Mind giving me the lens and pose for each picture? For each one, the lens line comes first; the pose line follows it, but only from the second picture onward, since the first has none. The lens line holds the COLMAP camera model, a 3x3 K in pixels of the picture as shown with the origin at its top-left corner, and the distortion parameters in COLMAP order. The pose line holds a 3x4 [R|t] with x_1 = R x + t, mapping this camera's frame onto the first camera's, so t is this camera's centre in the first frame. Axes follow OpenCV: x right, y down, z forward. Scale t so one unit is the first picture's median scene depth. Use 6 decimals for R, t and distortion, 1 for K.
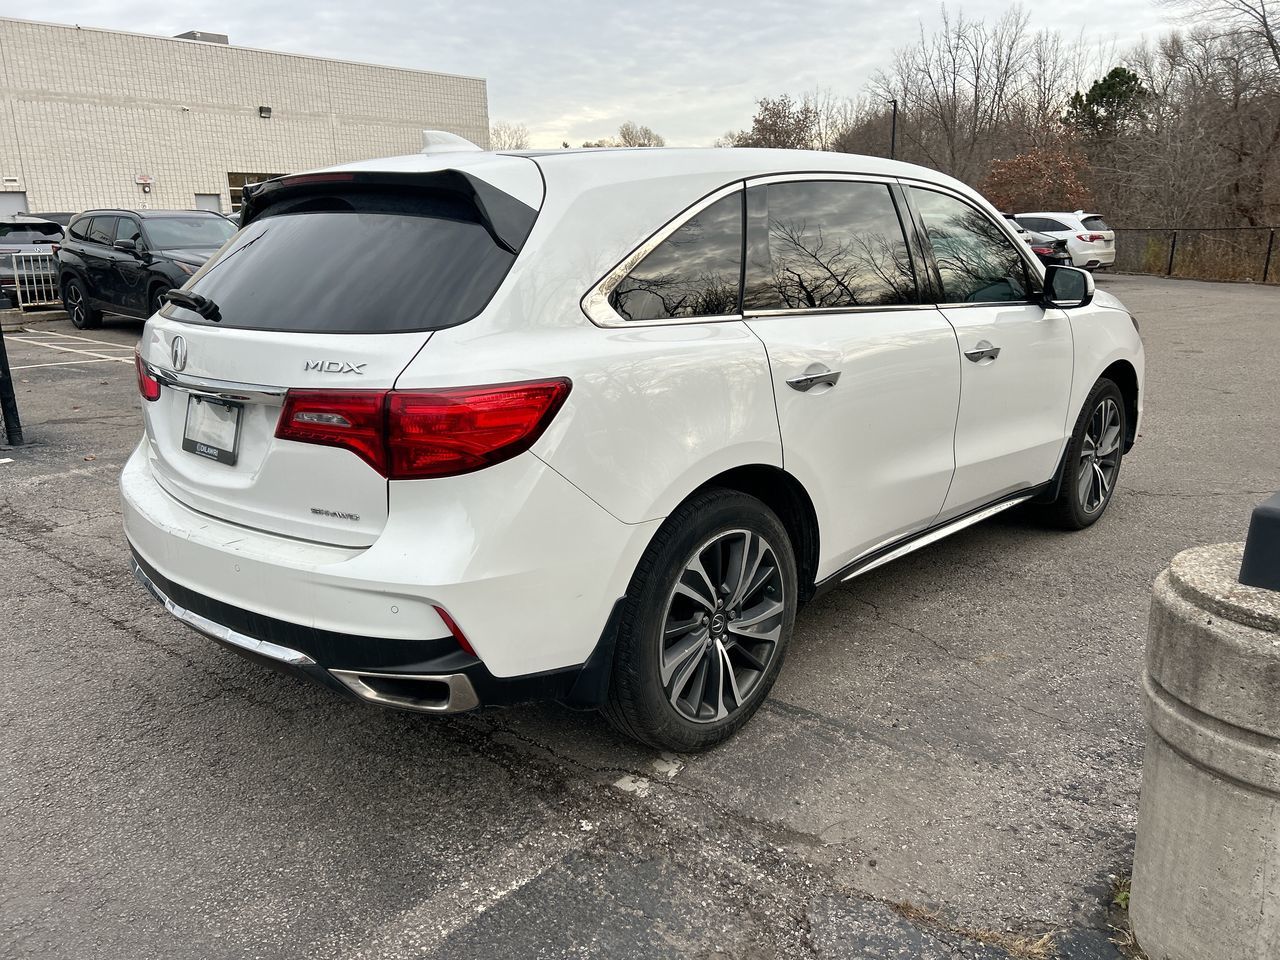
lens RADIAL K [[951.1, 0, 619.9], [0, 951.1, 485.5], [0, 0, 1]] dist [0.054441, -0.055340]
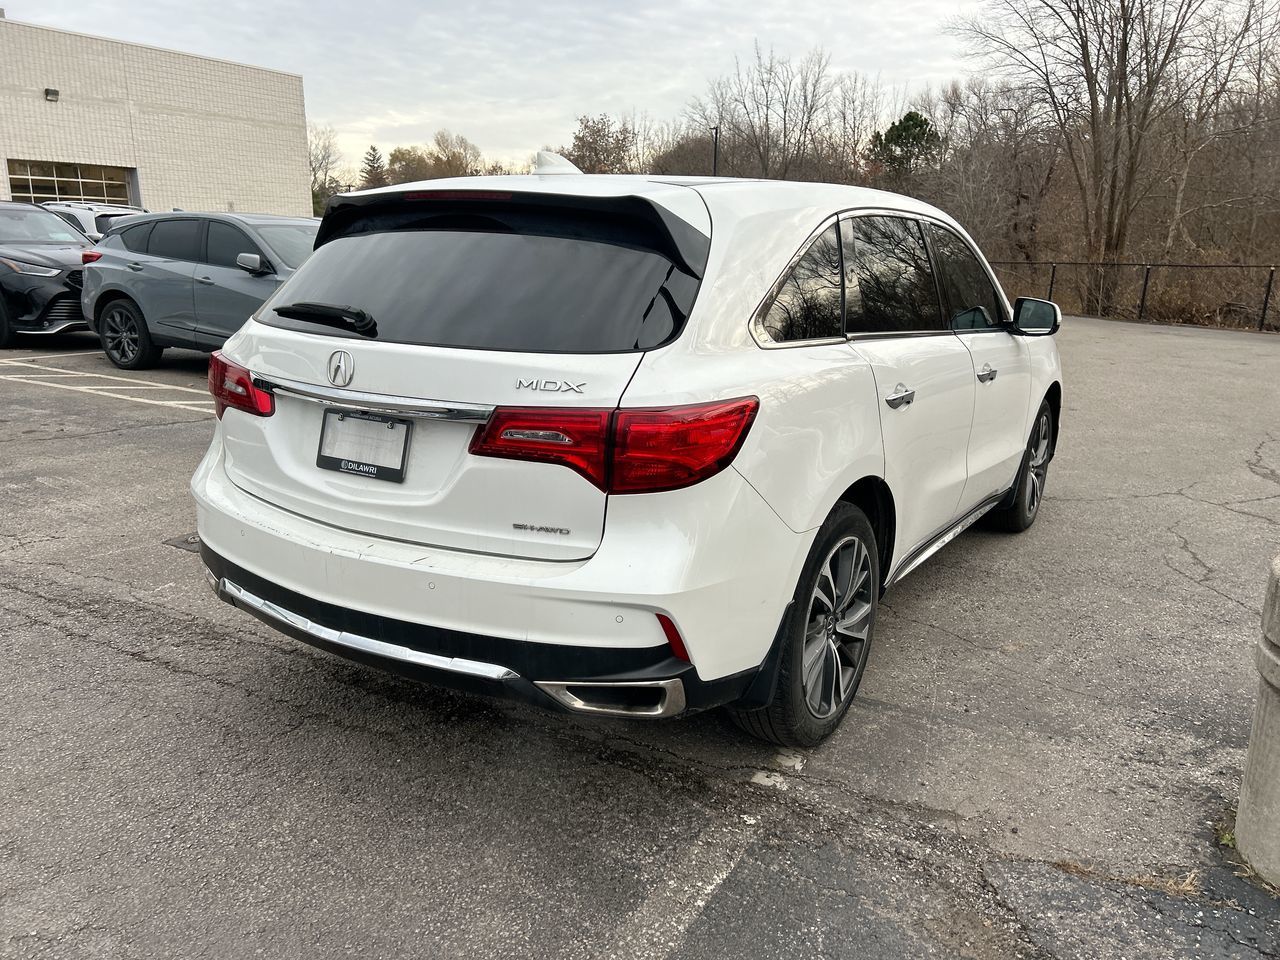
lens RADIAL K [[951.1, 0, 642.7], [0, 951.1, 487.8], [0, 0, 1]] dist [0.054441, -0.055340]
pose [[0.978712, -0.012722, 0.204842, -0.331269], [0.014991, 0.999842, -0.009526, -0.002457], [-0.204689, 0.012394, 0.978749, -0.013352]]
